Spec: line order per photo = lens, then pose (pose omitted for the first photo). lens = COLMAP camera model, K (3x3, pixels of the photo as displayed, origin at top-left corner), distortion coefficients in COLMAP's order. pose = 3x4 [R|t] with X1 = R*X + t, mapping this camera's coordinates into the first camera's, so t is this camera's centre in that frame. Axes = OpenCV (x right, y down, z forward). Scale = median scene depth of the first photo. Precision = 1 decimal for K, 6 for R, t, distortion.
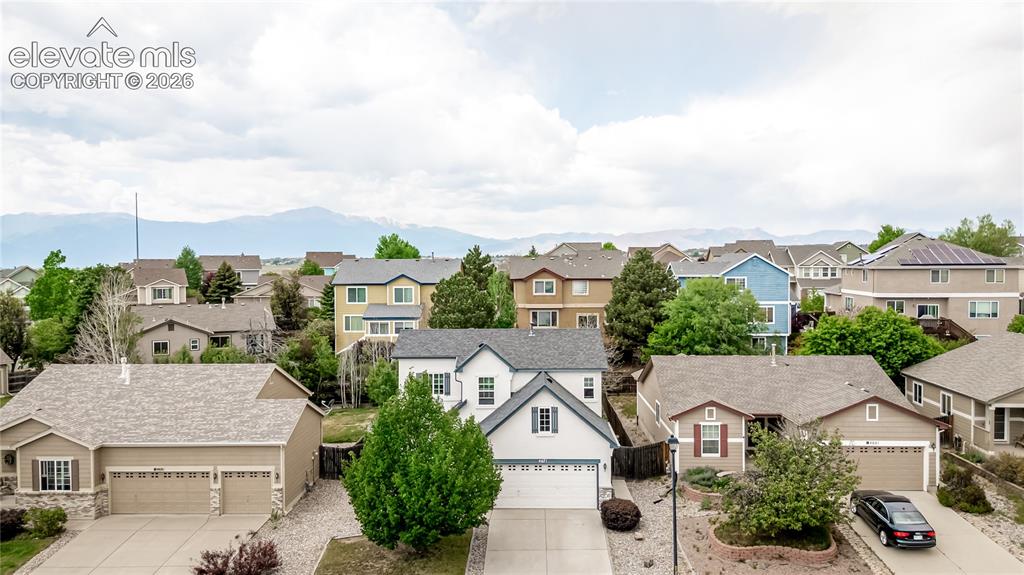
lens RADIAL K [[752.9, 0, 512.0], [0, 752.9, 287.5], [0, 0, 1]] dist [0.092619, -0.133025]
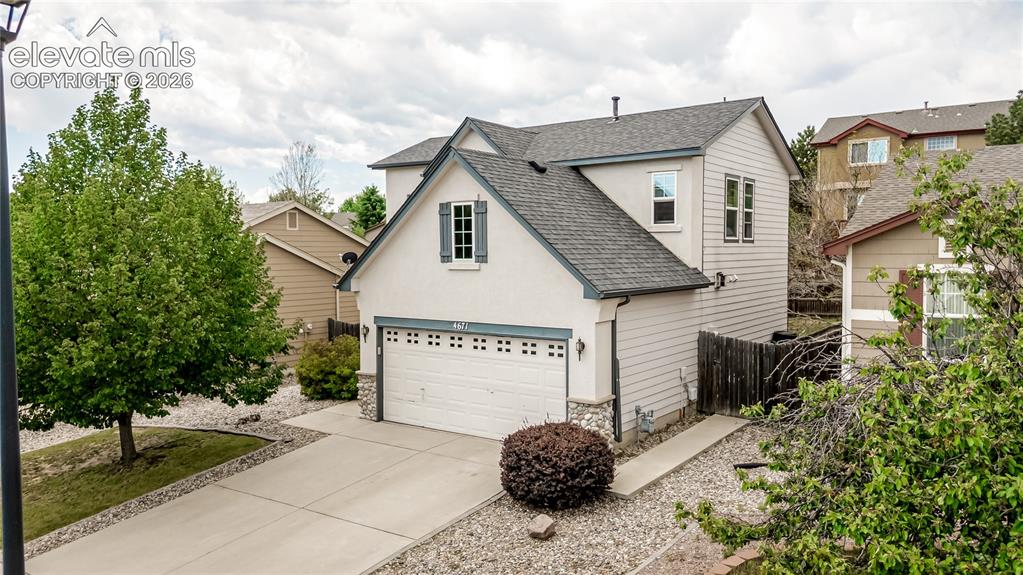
lens RADIAL K [[752.2, 0, 511.5], [0, 752.2, 287.5], [0, 0, 1]] dist [0.092619, -0.133025]
pose [[0.825296, 0.028599, -0.563976, 0.310519], [-0.016778, 0.999518, 0.026134, 0.194787], [0.564451, -0.012106, 0.825378, 0.655738]]
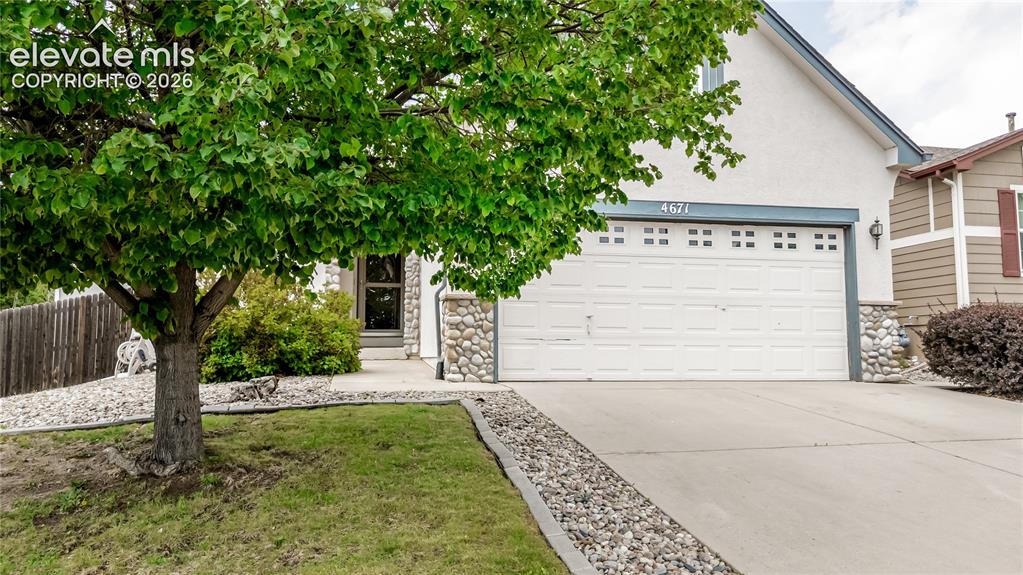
lens RADIAL K [[752.2, 0, 511.5], [0, 752.2, 287.5], [0, 0, 1]] dist [0.092619, -0.133025]
pose [[0.975515, 0.026787, 0.218296, -0.079607], [-0.000627, 0.992890, -0.119038, 0.291843], [-0.219933, 0.115986, 0.968595, 0.742469]]
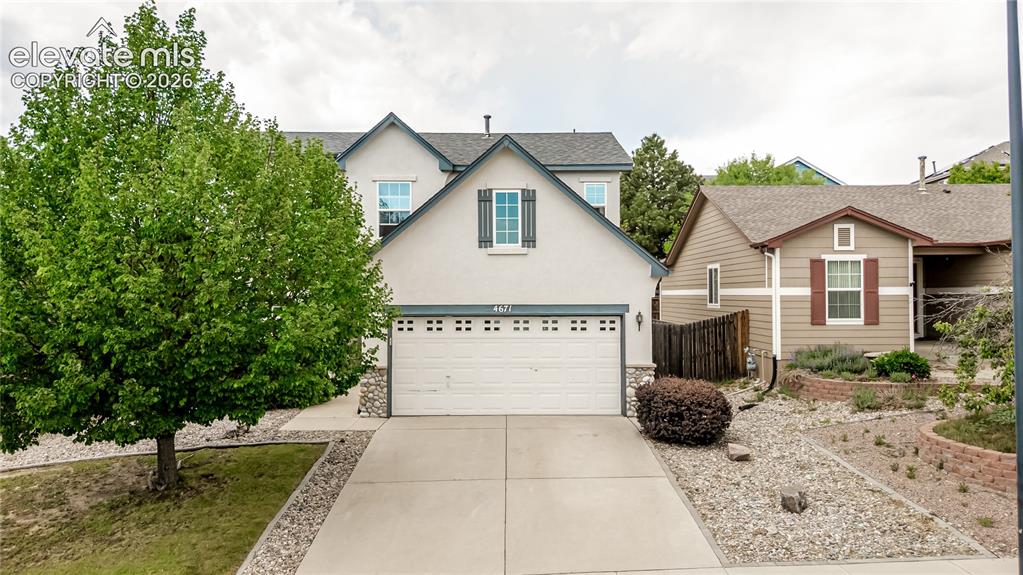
lens RADIAL K [[752.2, 0, 511.5], [0, 752.2, 287.5], [0, 0, 1]] dist [0.092619, -0.133025]
pose [[0.999479, 0.003124, 0.032125, 0.031631], [-0.001828, 0.999186, -0.040296, 0.234314], [-0.032225, 0.040217, 0.998671, 0.548344]]
